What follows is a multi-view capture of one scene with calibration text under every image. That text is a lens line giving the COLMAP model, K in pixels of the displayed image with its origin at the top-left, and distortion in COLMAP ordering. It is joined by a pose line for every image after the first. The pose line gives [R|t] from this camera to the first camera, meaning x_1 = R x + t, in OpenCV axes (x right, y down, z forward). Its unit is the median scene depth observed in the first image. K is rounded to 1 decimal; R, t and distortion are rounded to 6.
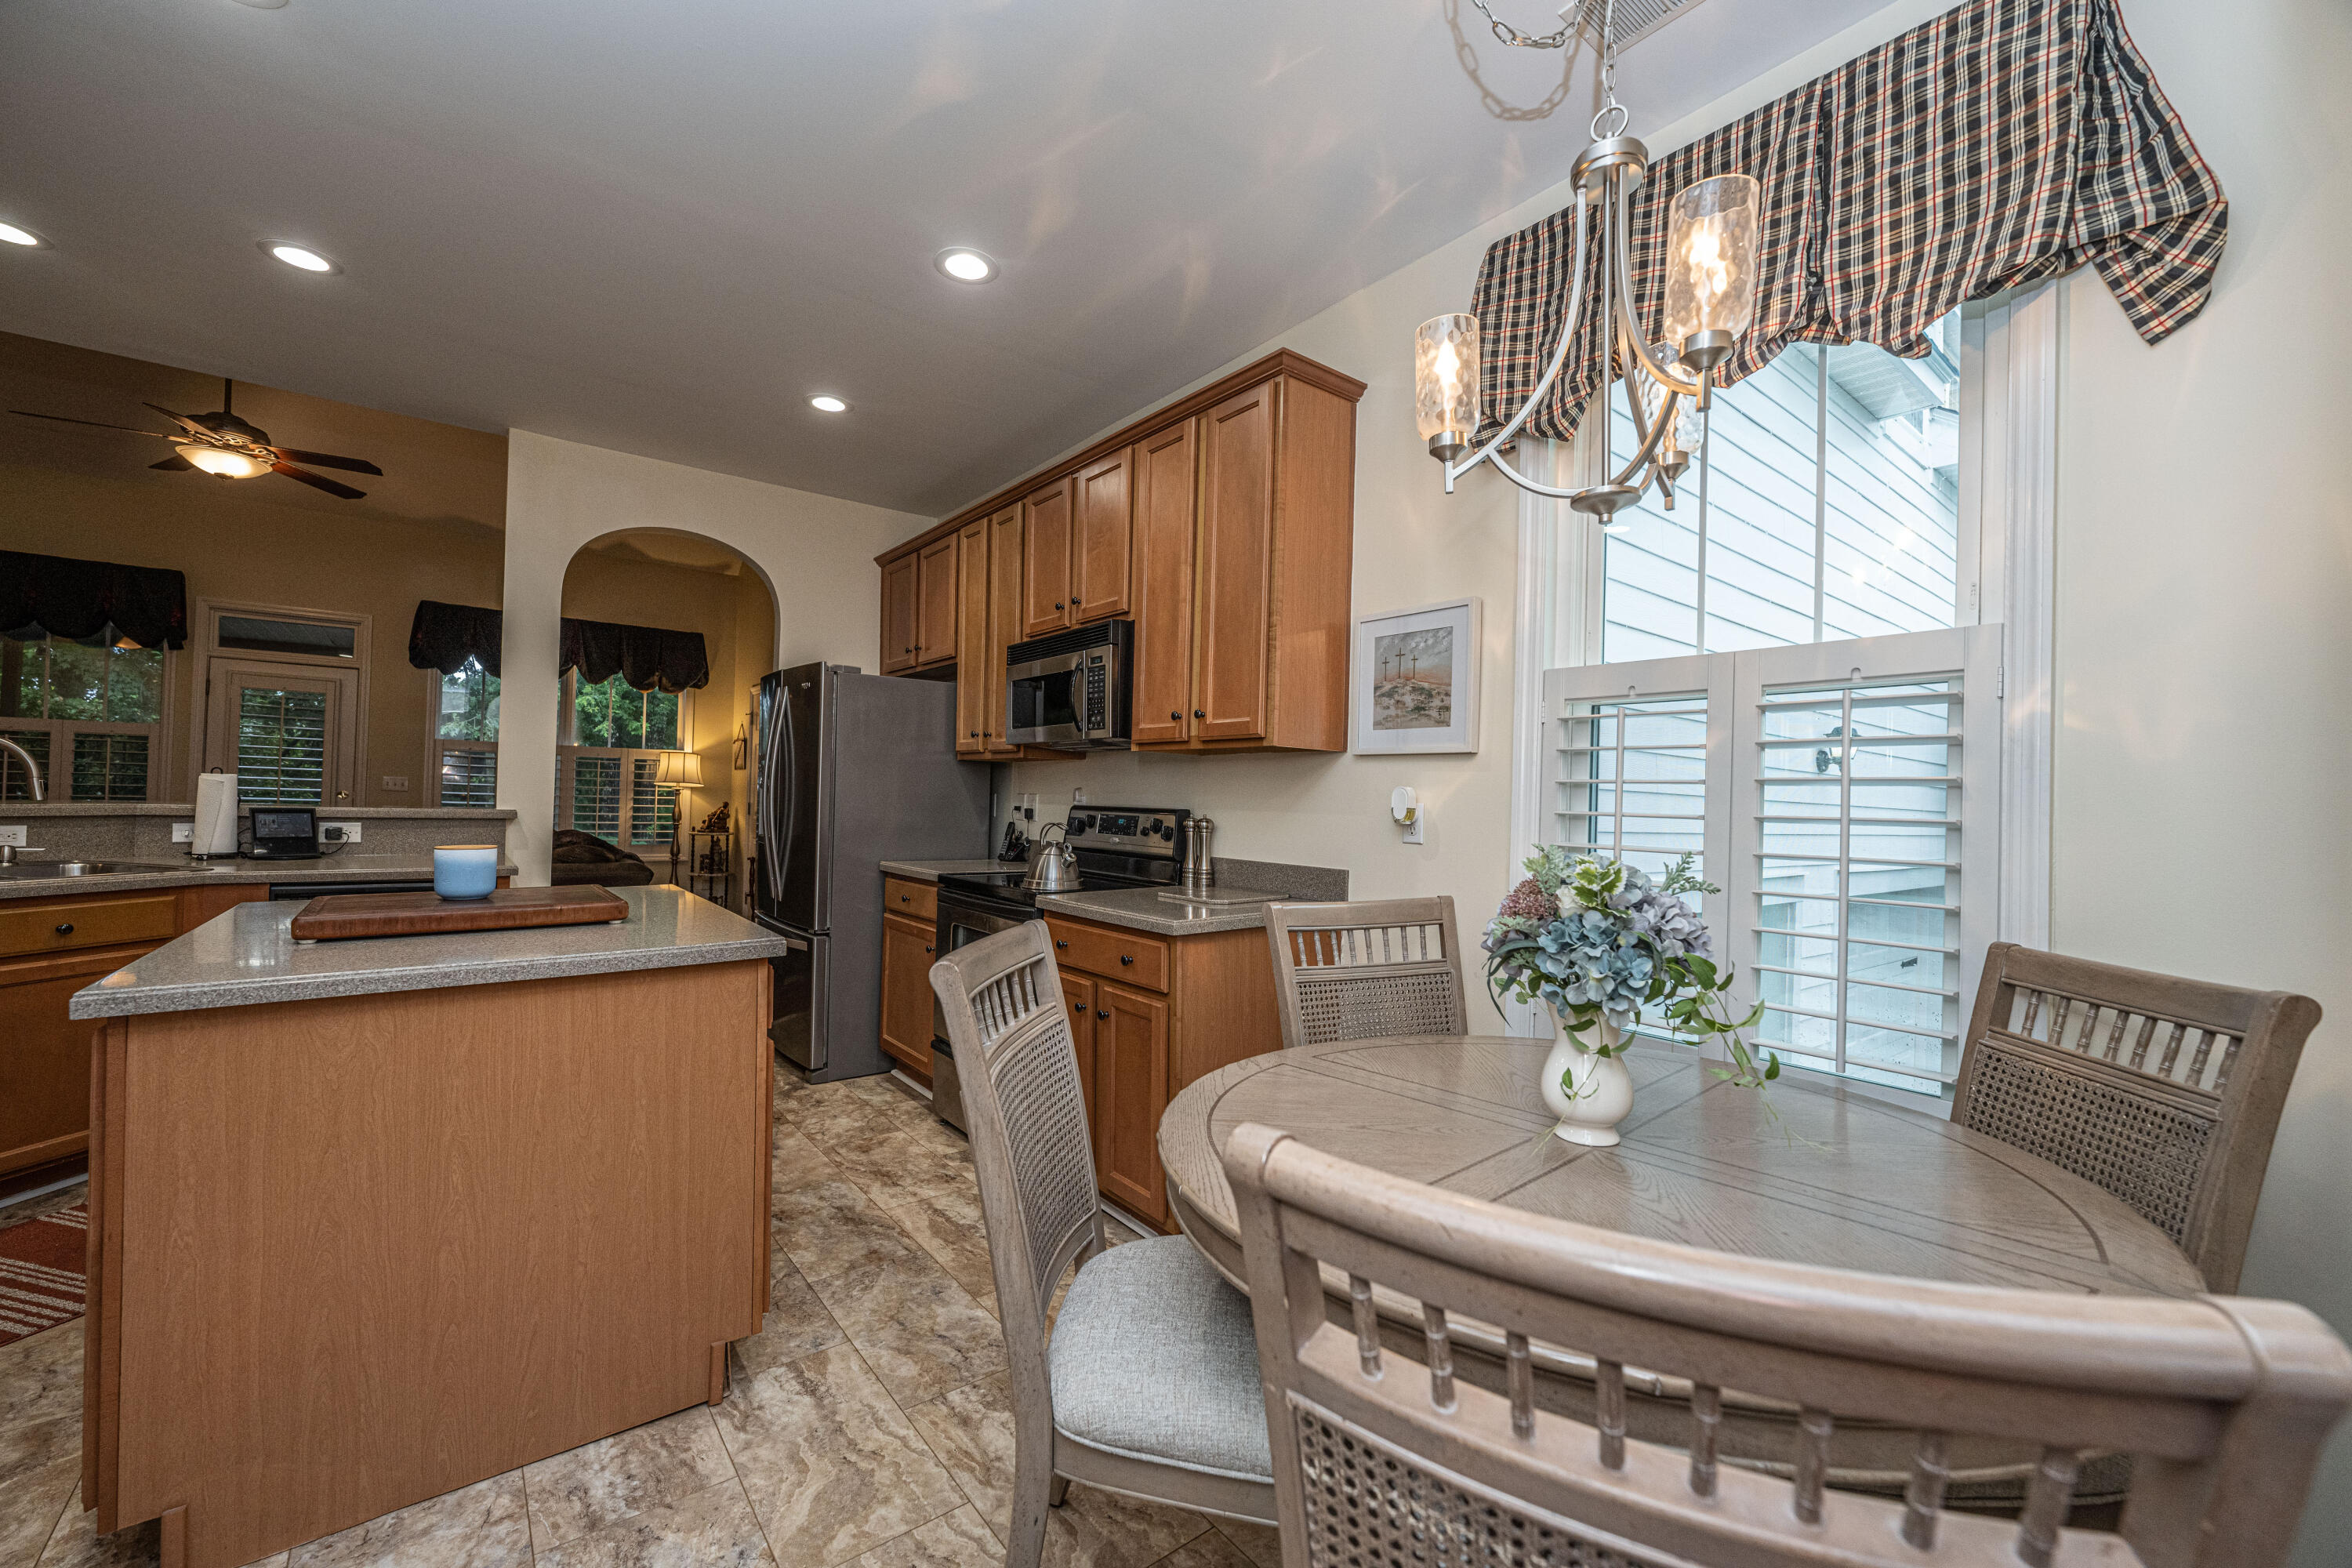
lens RADIAL K [[931.4, 0, 1165.5], [0, 931.4, 784.6], [0, 0, 1]] dist [-0.002465, -0.000106]
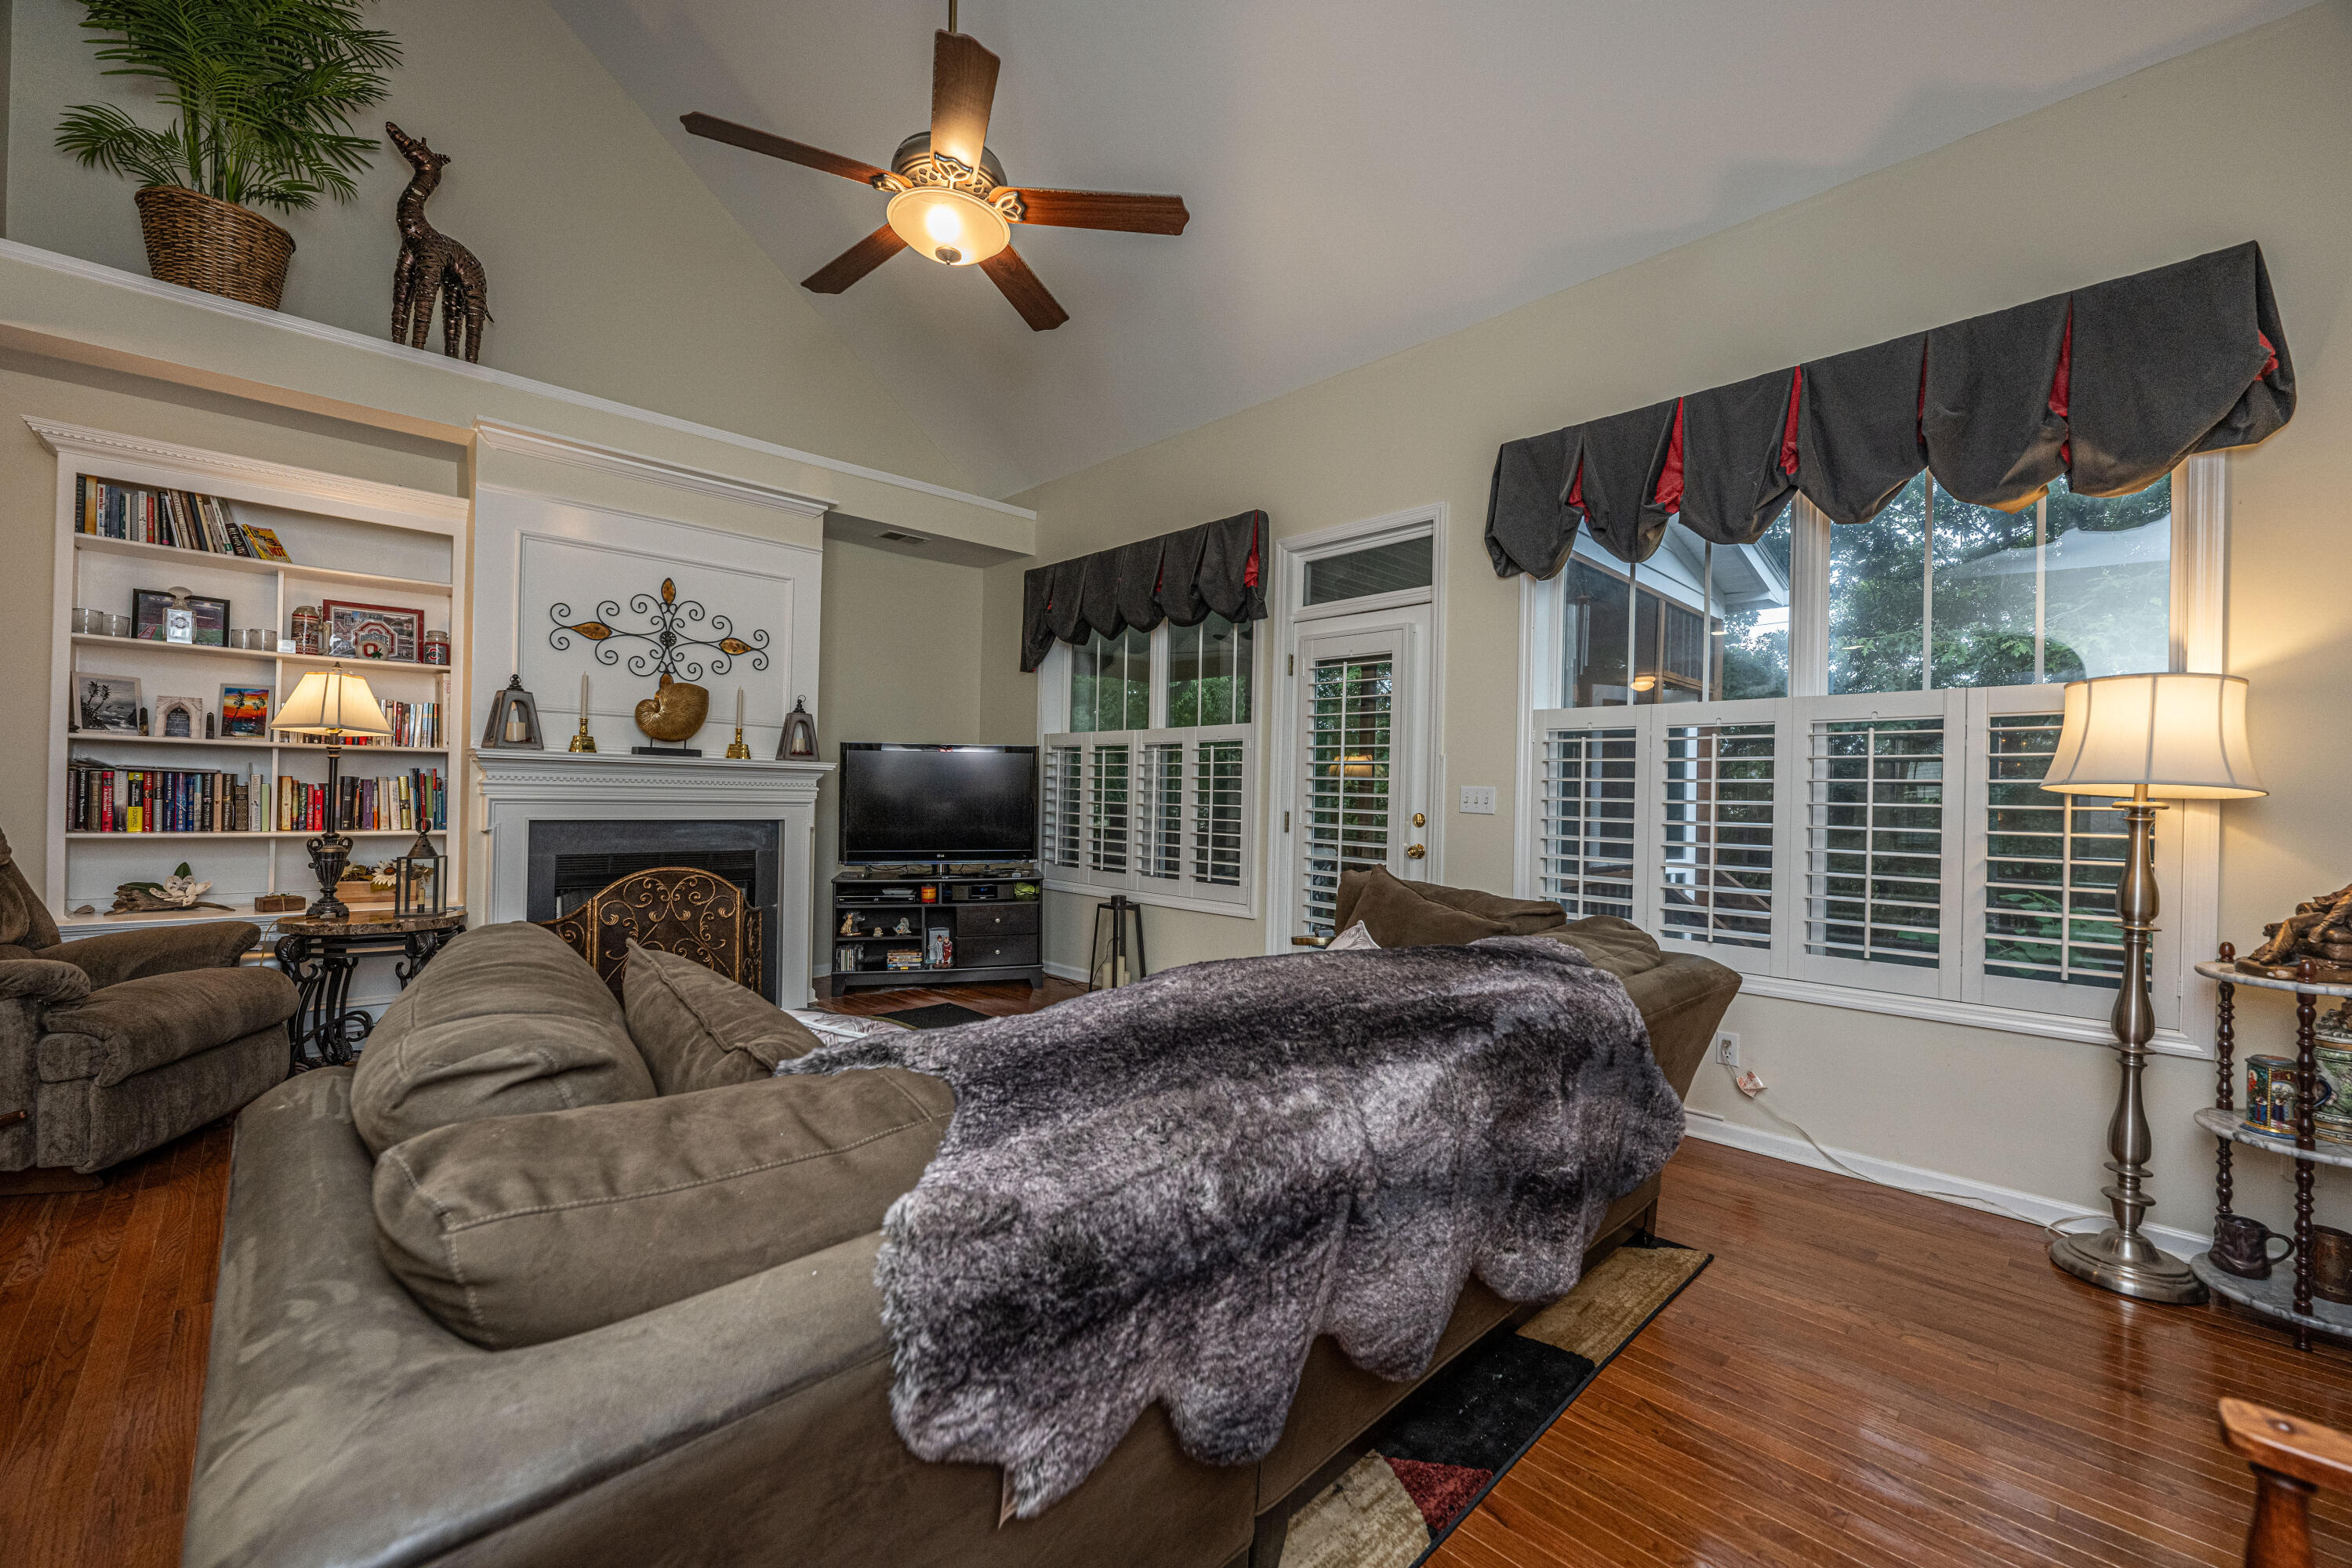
lens RADIAL K [[931.4, 0, 1178.3], [0, 931.4, 787.0], [0, 0, 1]] dist [-0.002465, -0.000106]
pose [[0.103872, -0.028800, -0.994174, -0.347005], [0.001081, 0.999583, -0.028843, 0.008597], [0.994590, 0.001921, 0.103860, 0.866424]]
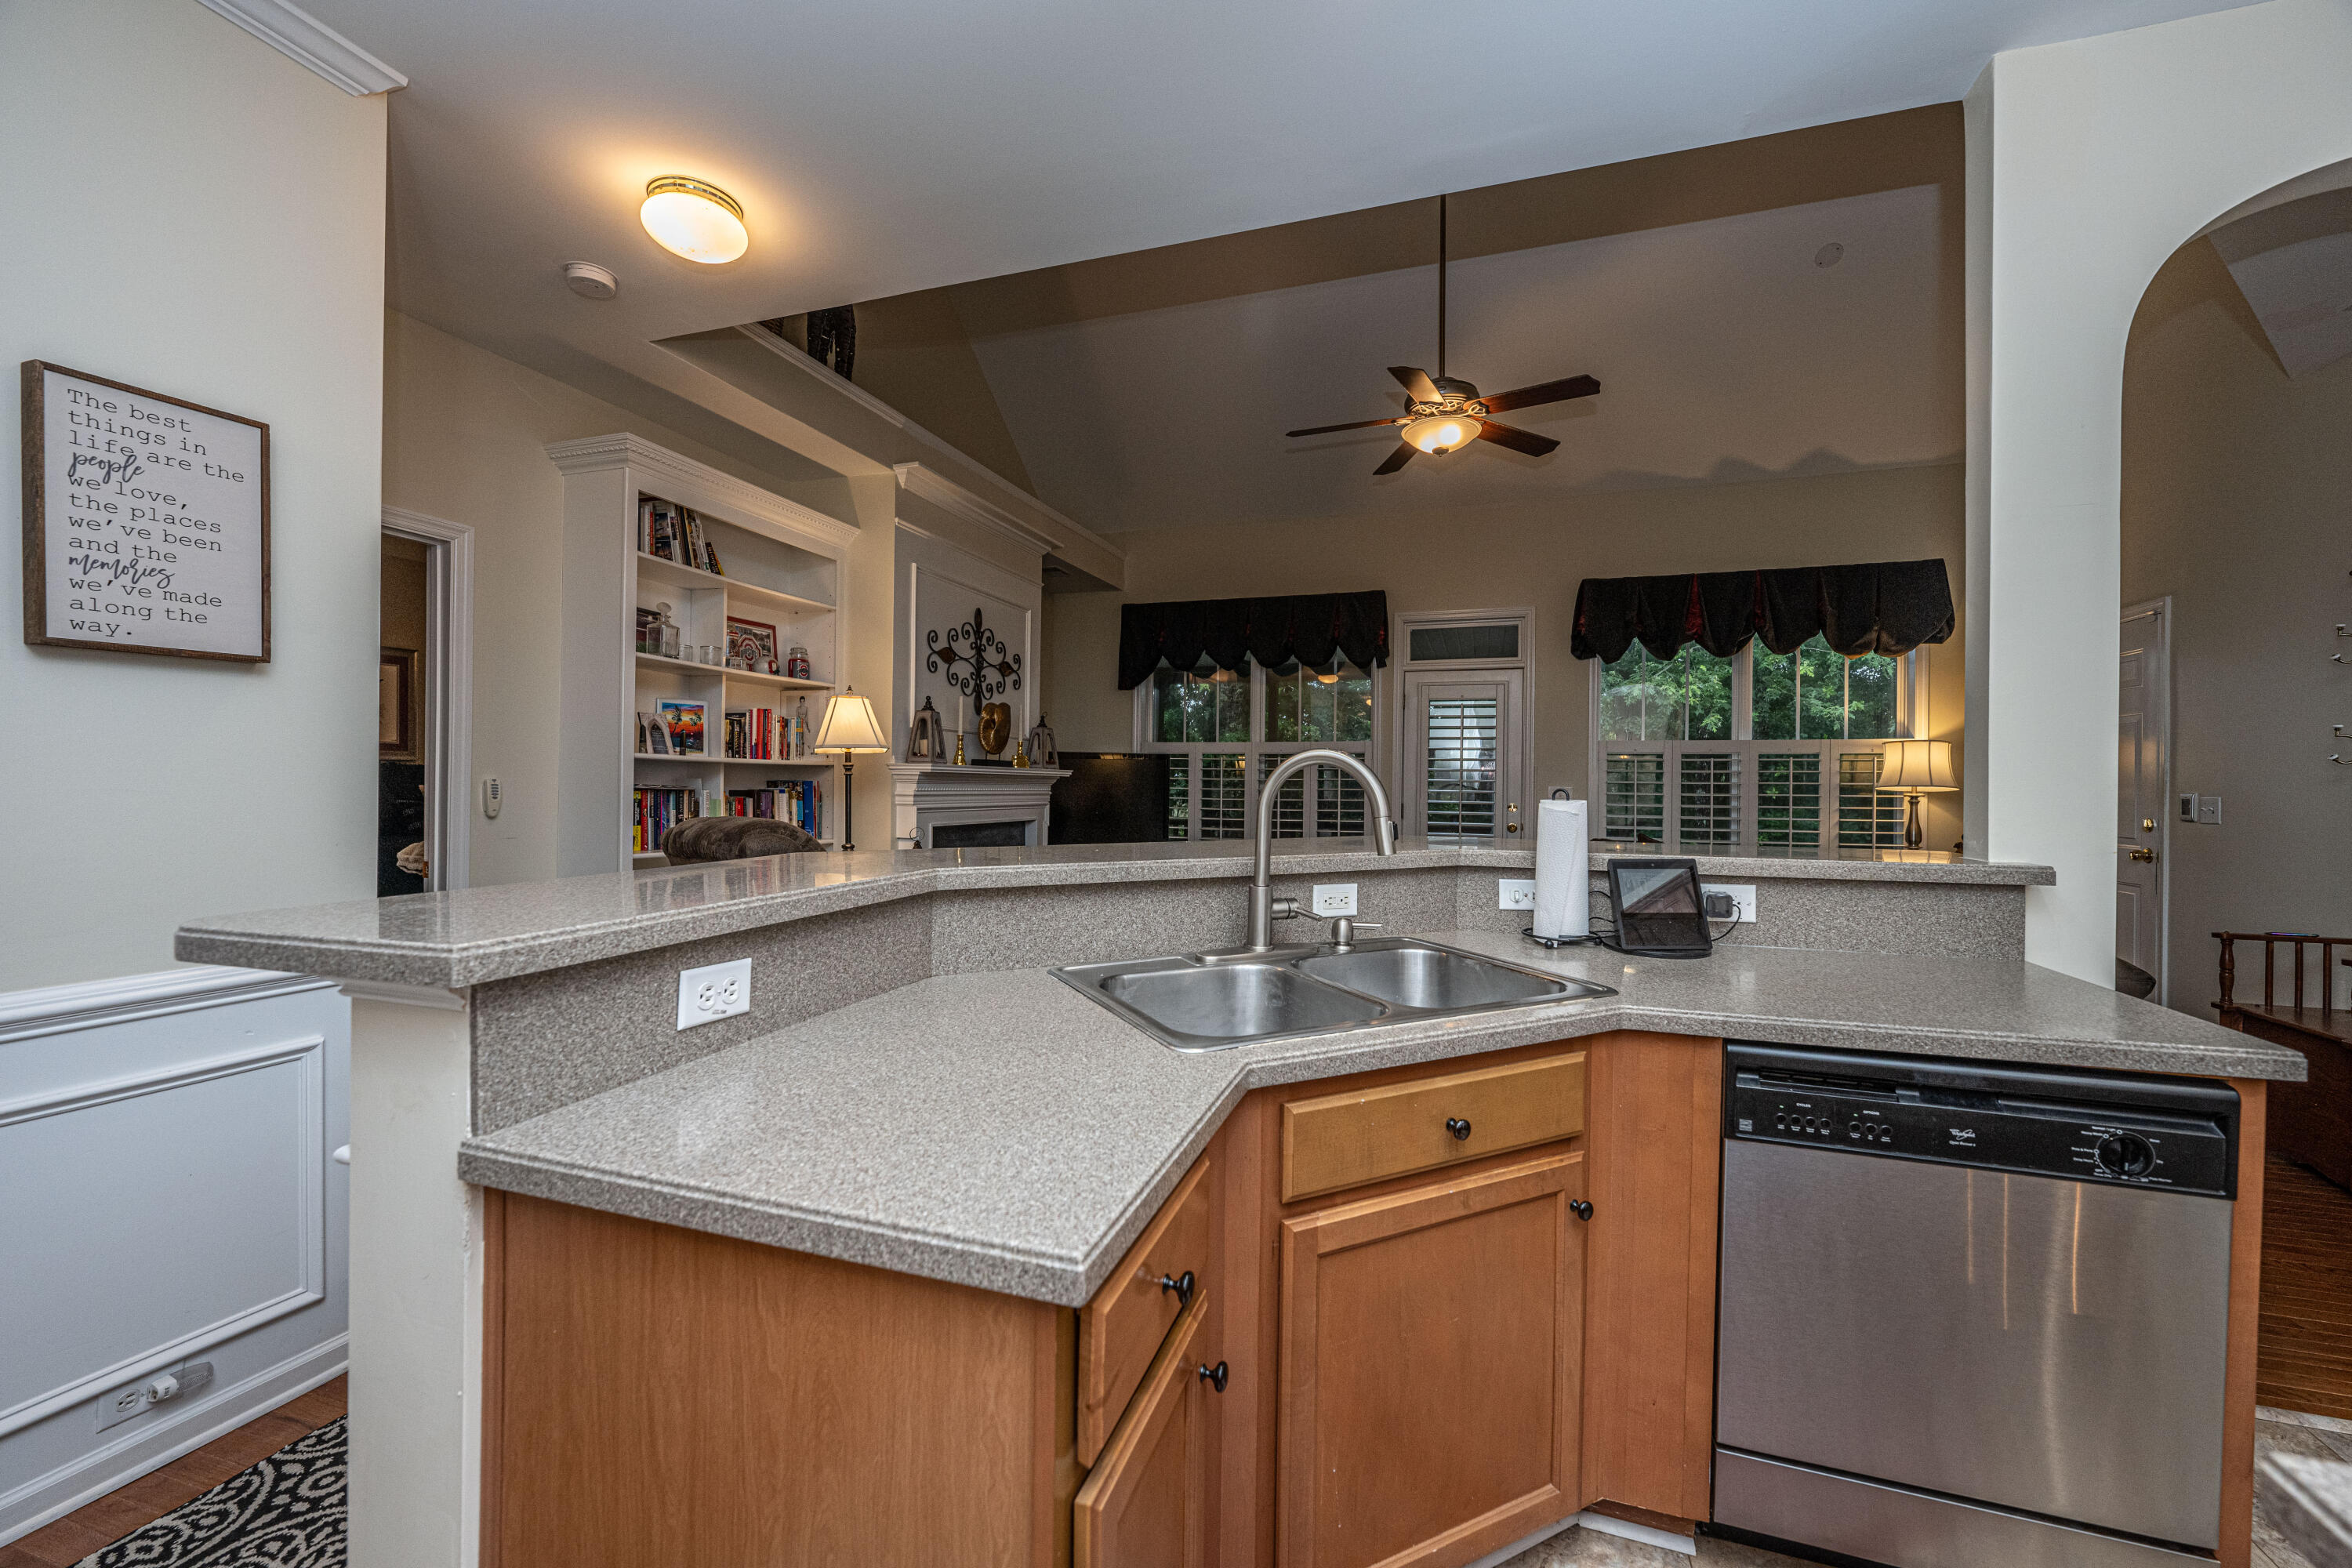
lens RADIAL K [[931.4, 0, 1173.5], [0, 931.4, 790.4], [0, 0, 1]] dist [-0.002465, -0.000106]
pose [[0.553455, -0.013140, -0.832775, -0.333772], [0.019778, 0.999801, -0.002632, -0.010320], [0.832644, -0.015014, 0.553605, 0.234359]]
